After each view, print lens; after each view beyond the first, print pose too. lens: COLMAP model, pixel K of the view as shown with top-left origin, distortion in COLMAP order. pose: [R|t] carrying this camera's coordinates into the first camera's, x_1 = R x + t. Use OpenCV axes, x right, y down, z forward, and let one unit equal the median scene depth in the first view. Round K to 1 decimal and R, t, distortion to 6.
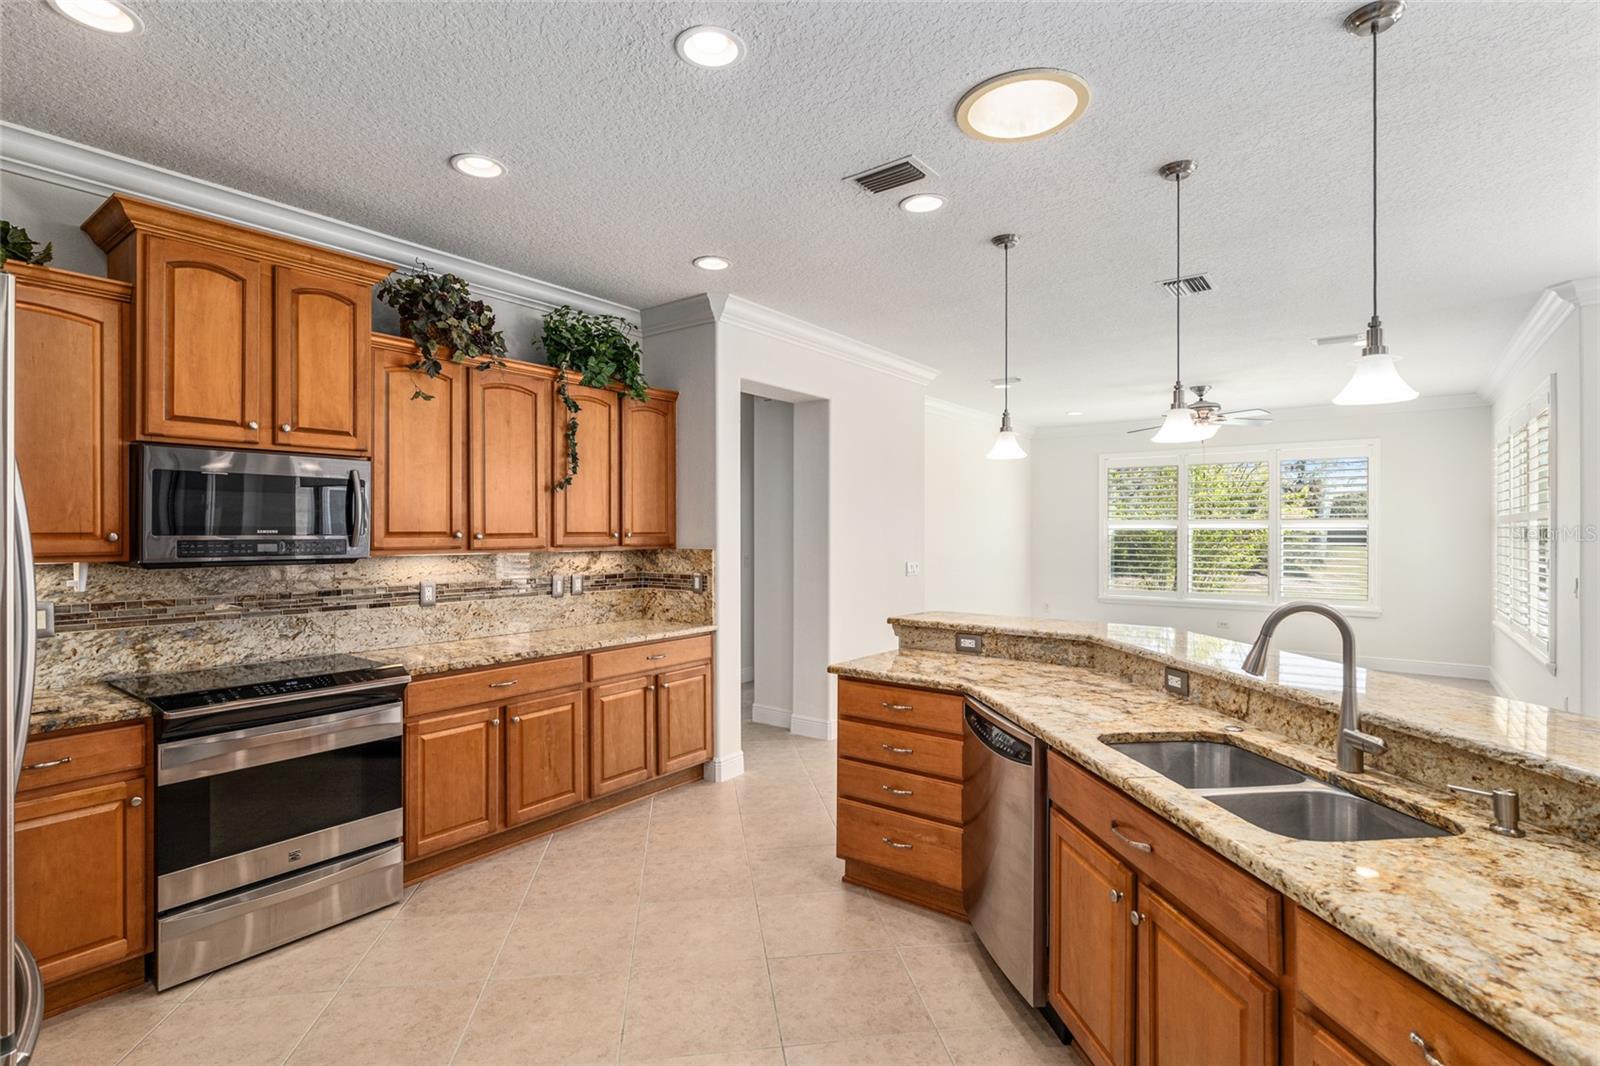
lens RADIAL K [[776.0, 0, 800.1], [0, 776.0, 528.4], [0, 0, 1]] dist [0.004178, -0.000489]
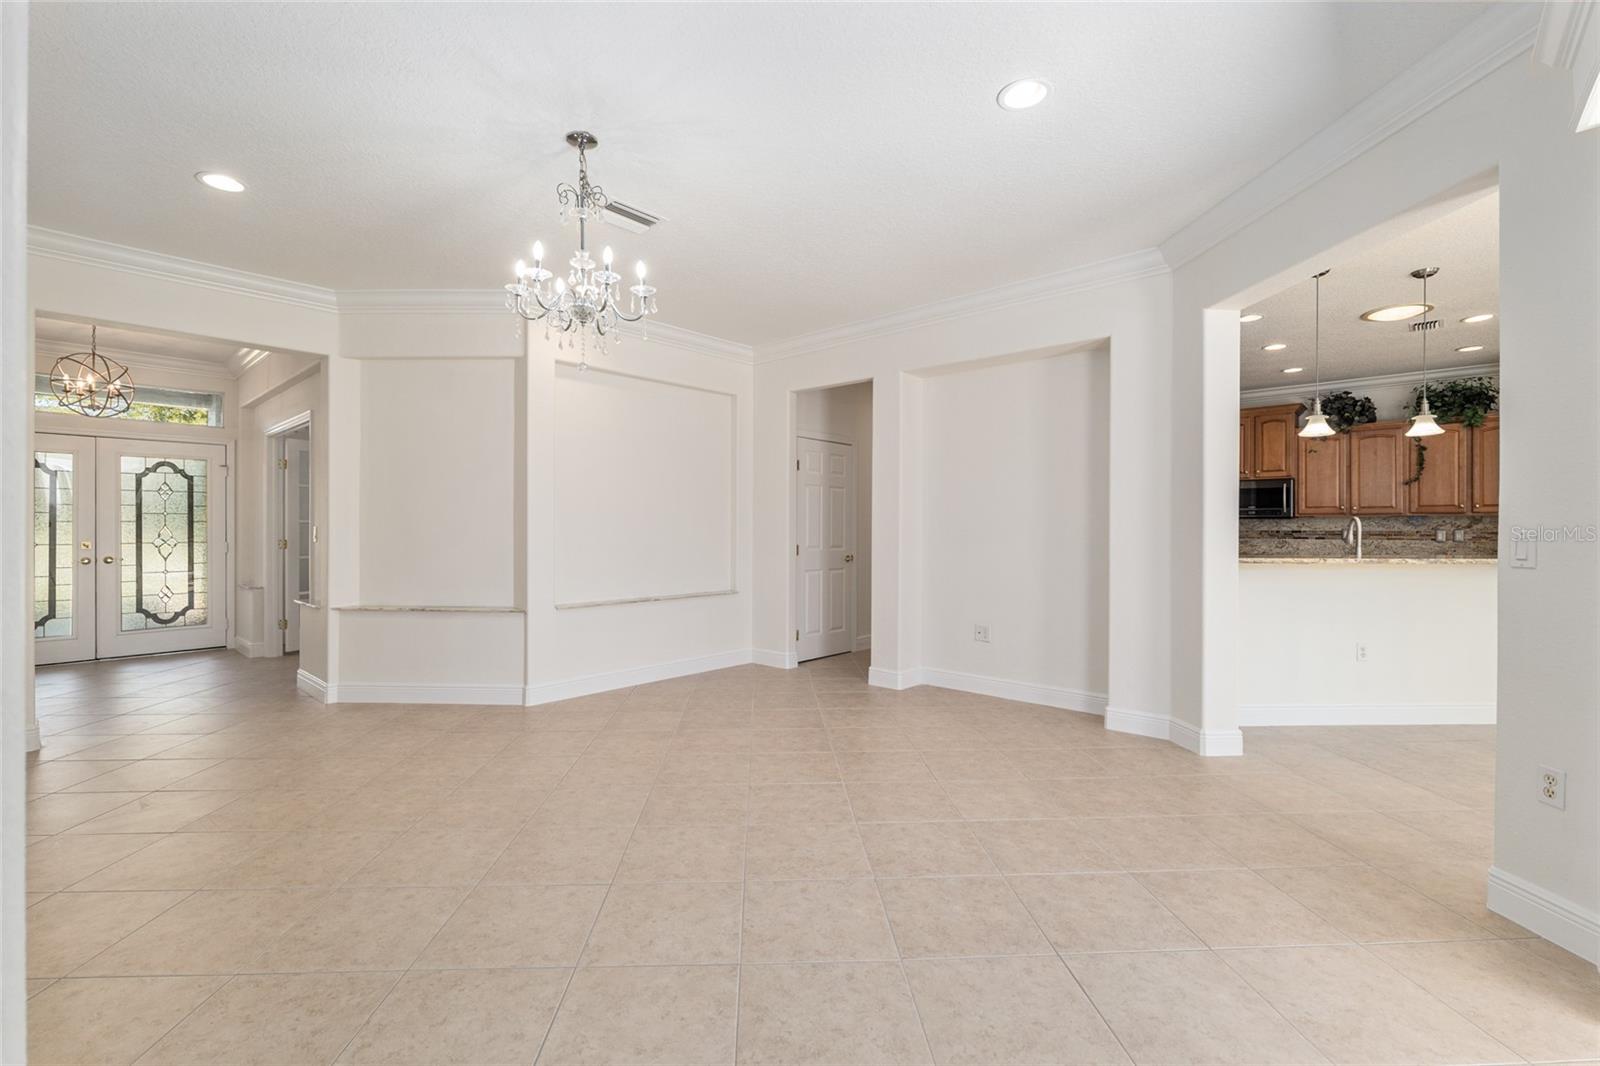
lens RADIAL K [[686.6, 0, 801.6], [0, 686.6, 527.4], [0, 0, 1]] dist [-0.009552, -0.000435]
pose [[-0.083885, -0.000940, -0.996475, 1.872697], [0.001149, 0.999999, -0.001041, 0.074538], [0.996475, -0.001232, -0.083884, -0.448994]]
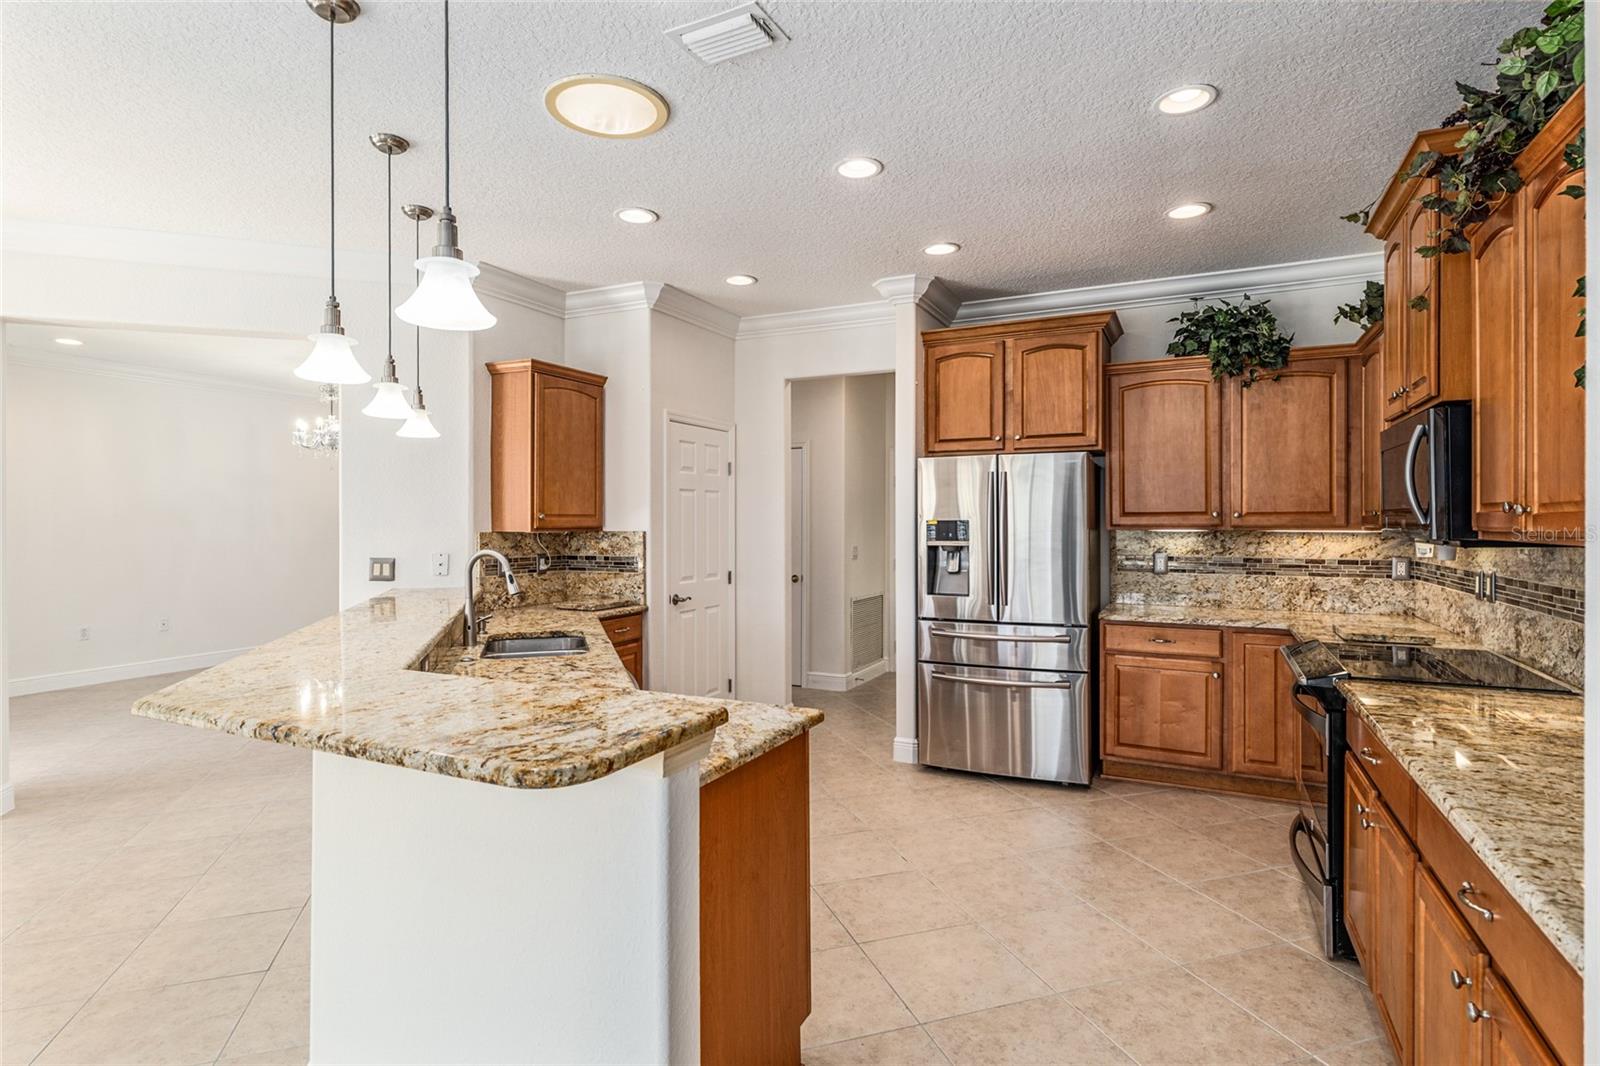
lens RADIAL K [[823.0, 0, 798.1], [0, 823.0, 521.8], [0, 0, 1]] dist [-0.006195, -0.000103]
pose [[-0.983704, 0.002541, -0.179779, 0.175626], [0.002745, 0.999996, -0.000887, 0.020856], [0.179776, -0.001366, -0.983707, 1.649424]]
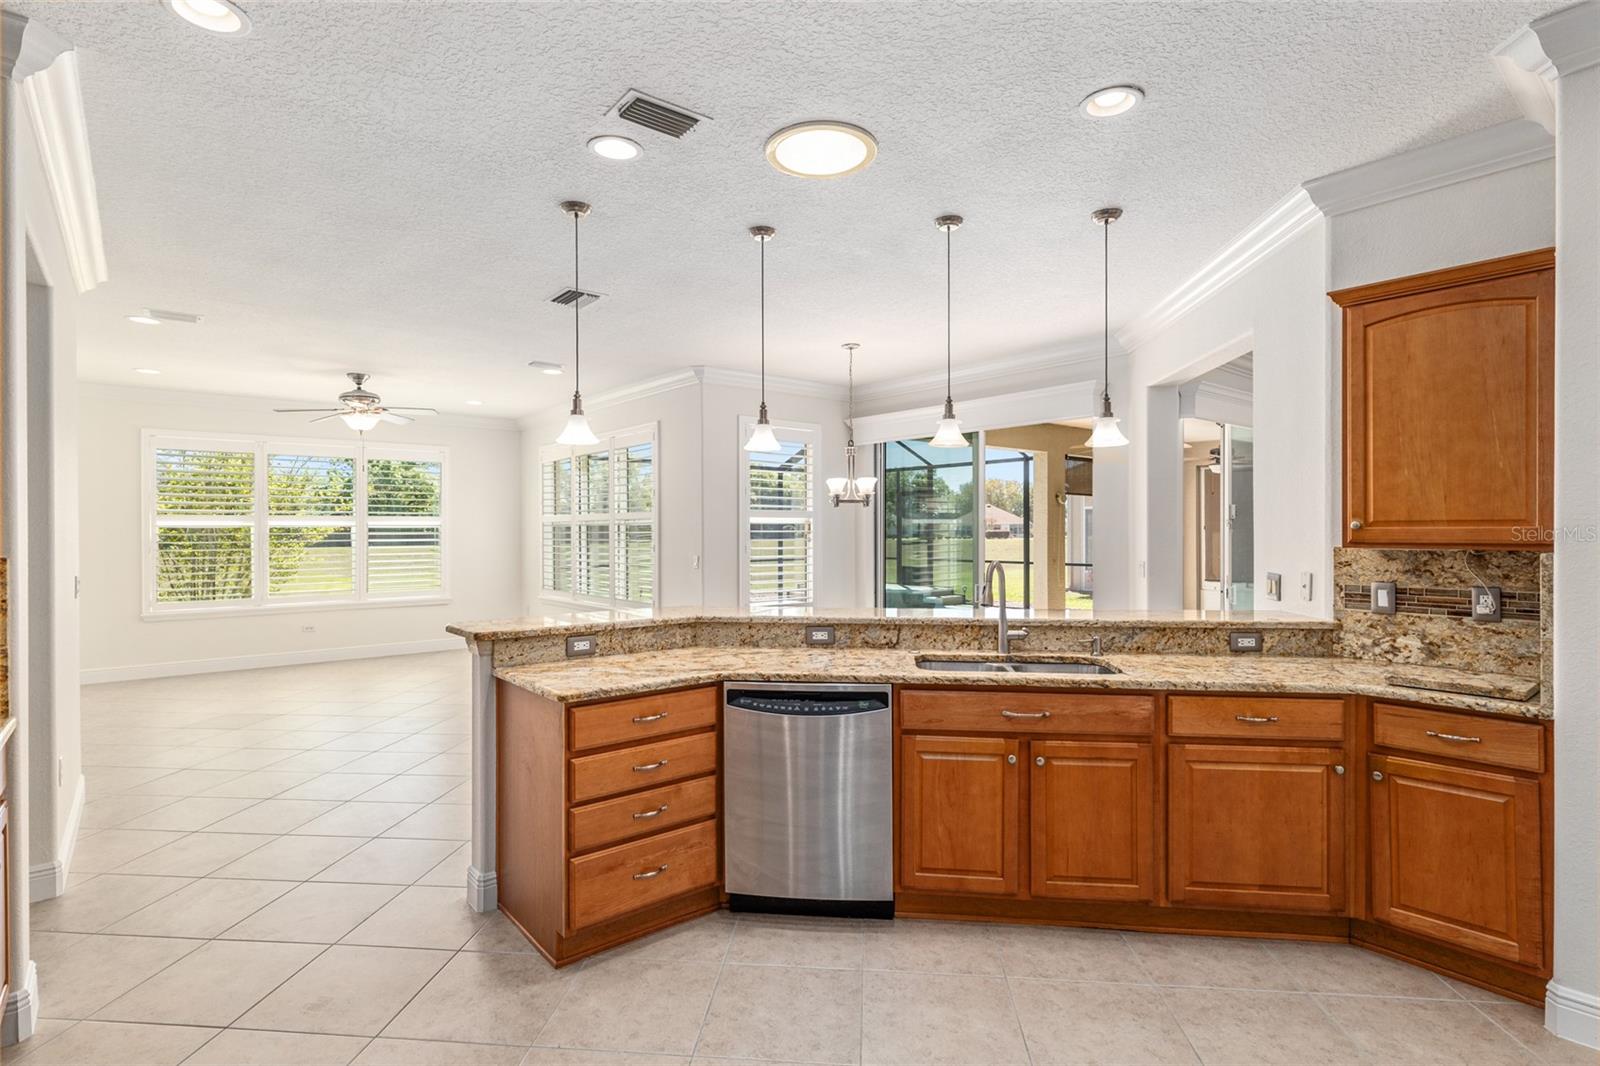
lens RADIAL K [[776.0, 0, 802.4], [0, 776.0, 534.7], [0, 0, 1]] dist [0.004178, -0.000489]
pose [[0.232031, -0.006543, 0.972686, -0.647582], [-0.000133, 0.999977, 0.006759, 0.013795], [-0.972708, -0.001698, 0.232025, 0.584114]]
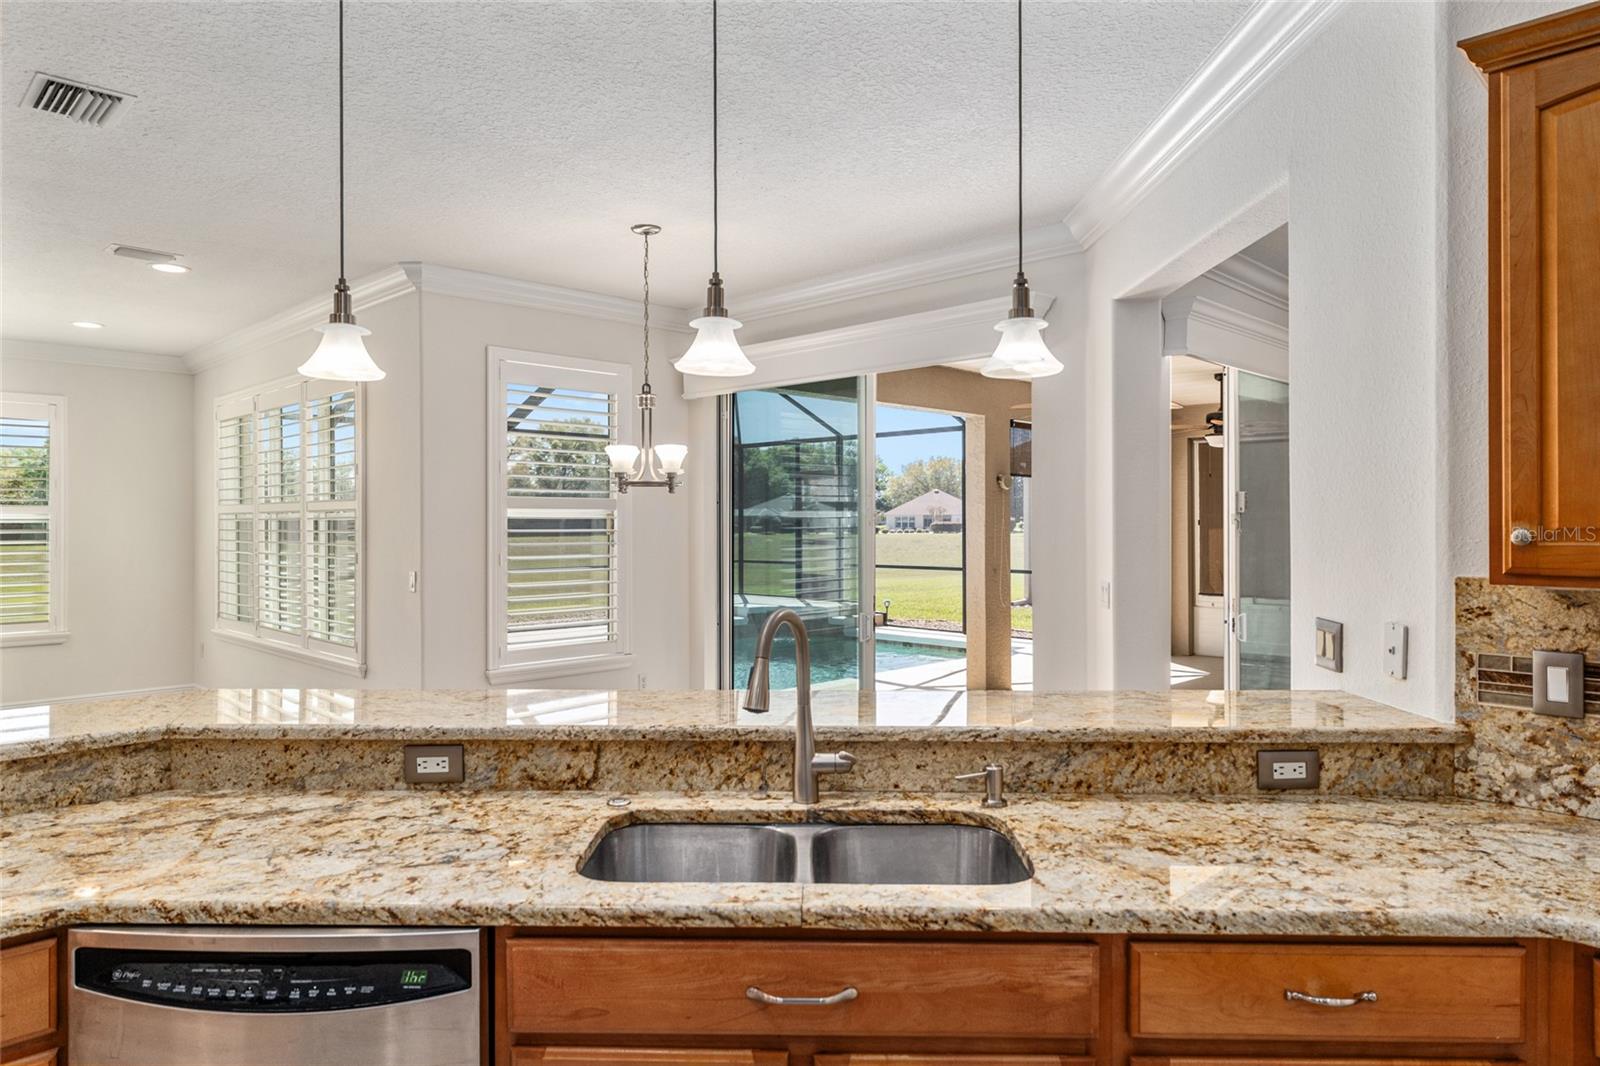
lens RADIAL K [[991.5, 0, 796.0], [0, 991.5, 522.3], [0, 0, 1]] dist [-0.001724, 0.002596]
pose [[0.140600, -0.001305, 0.990066, -0.214612], [-0.000562, 0.999999, 0.001398, 0.000438], [-0.990066, -0.000753, 0.140599, 0.483008]]
